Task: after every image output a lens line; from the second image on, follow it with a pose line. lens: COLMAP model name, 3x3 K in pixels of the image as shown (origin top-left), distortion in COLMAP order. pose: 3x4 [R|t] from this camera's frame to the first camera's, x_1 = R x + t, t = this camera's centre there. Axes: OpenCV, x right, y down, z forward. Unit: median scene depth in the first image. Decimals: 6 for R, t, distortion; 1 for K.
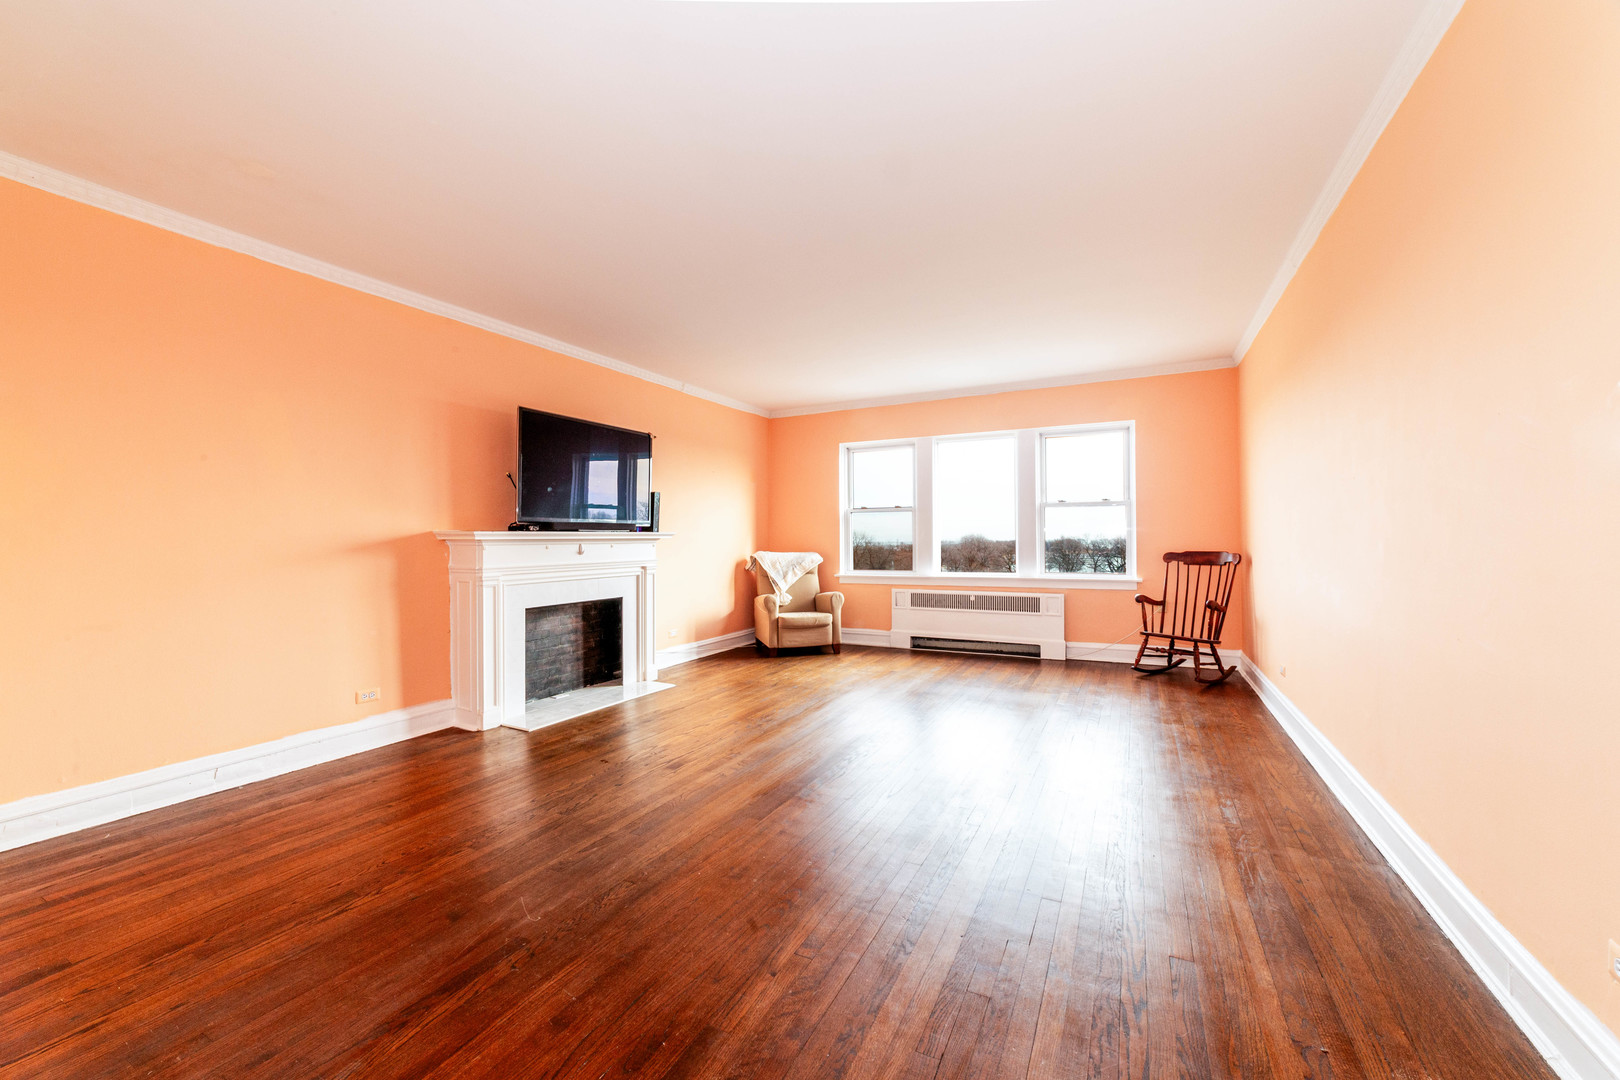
lens RADIAL K [[615.8, 0, 819.0], [0, 615.8, 539.3], [0, 0, 1]] dist [0.000105, -0.000089]
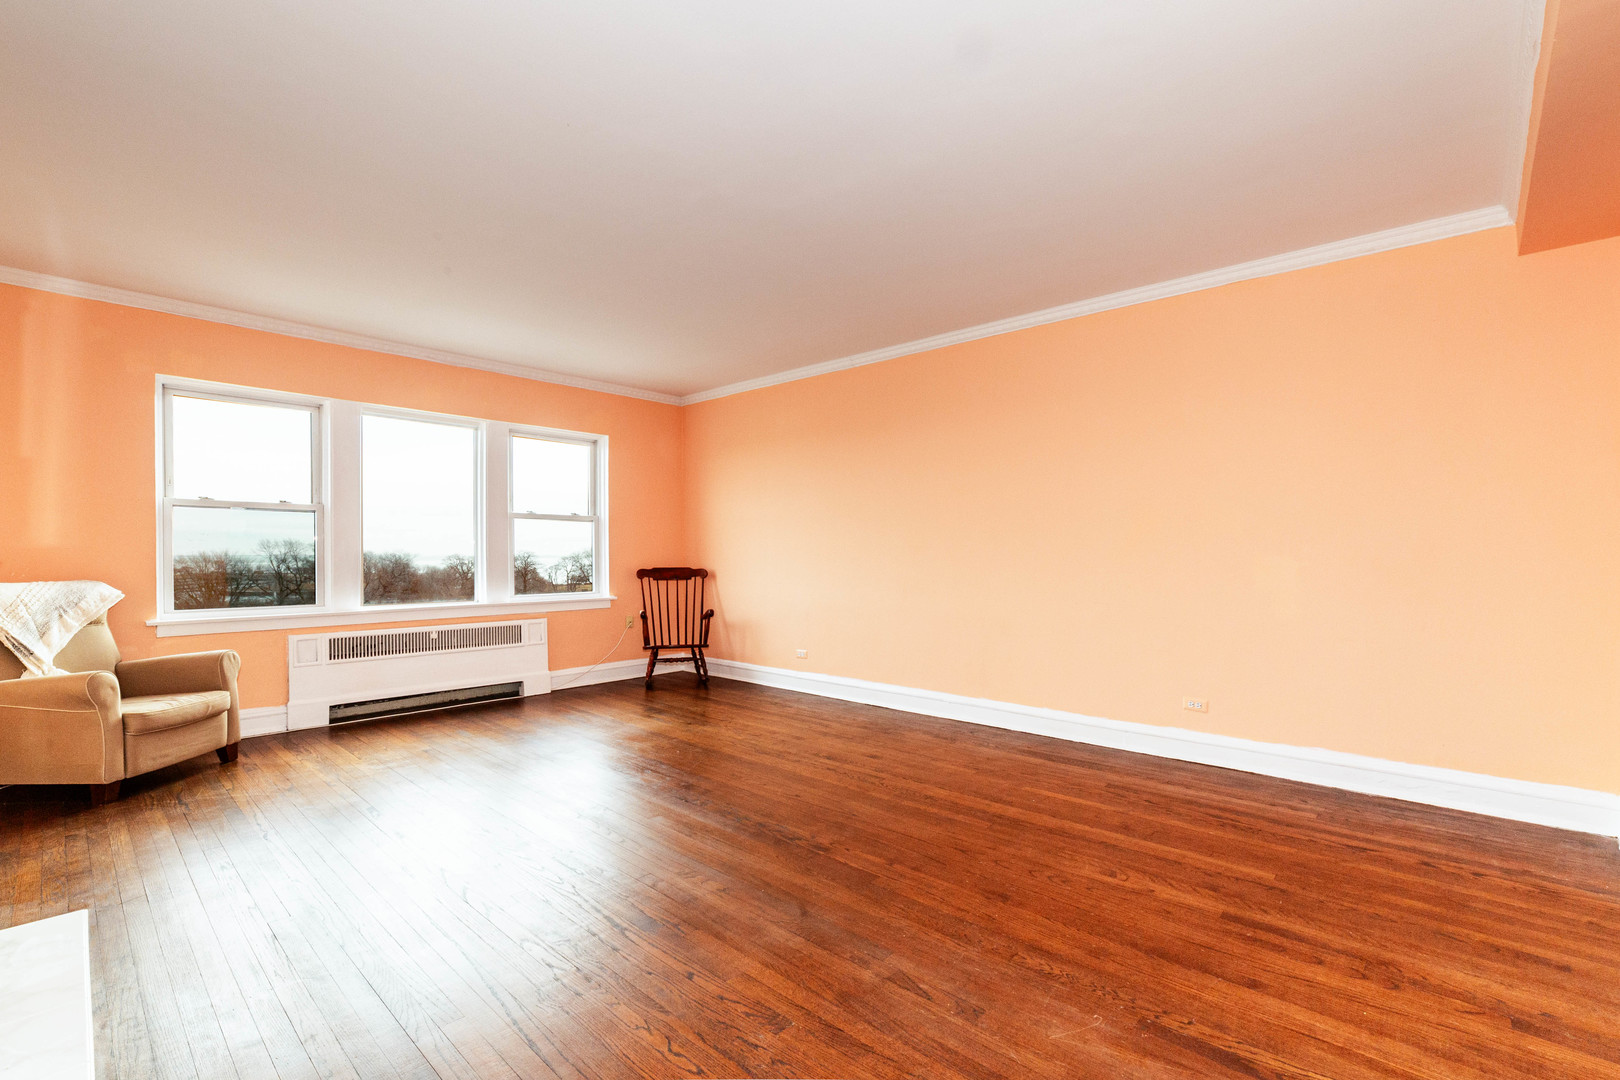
lens RADIAL K [[704.3, 0, 815.4], [0, 704.3, 566.5], [0, 0, 1]] dist [-0.003148, -0.000106]
pose [[0.298707, -0.010597, 0.954286, -0.421101], [-0.003703, 0.999918, 0.012262, 0.000761], [-0.954338, -0.007196, 0.298643, 0.312819]]
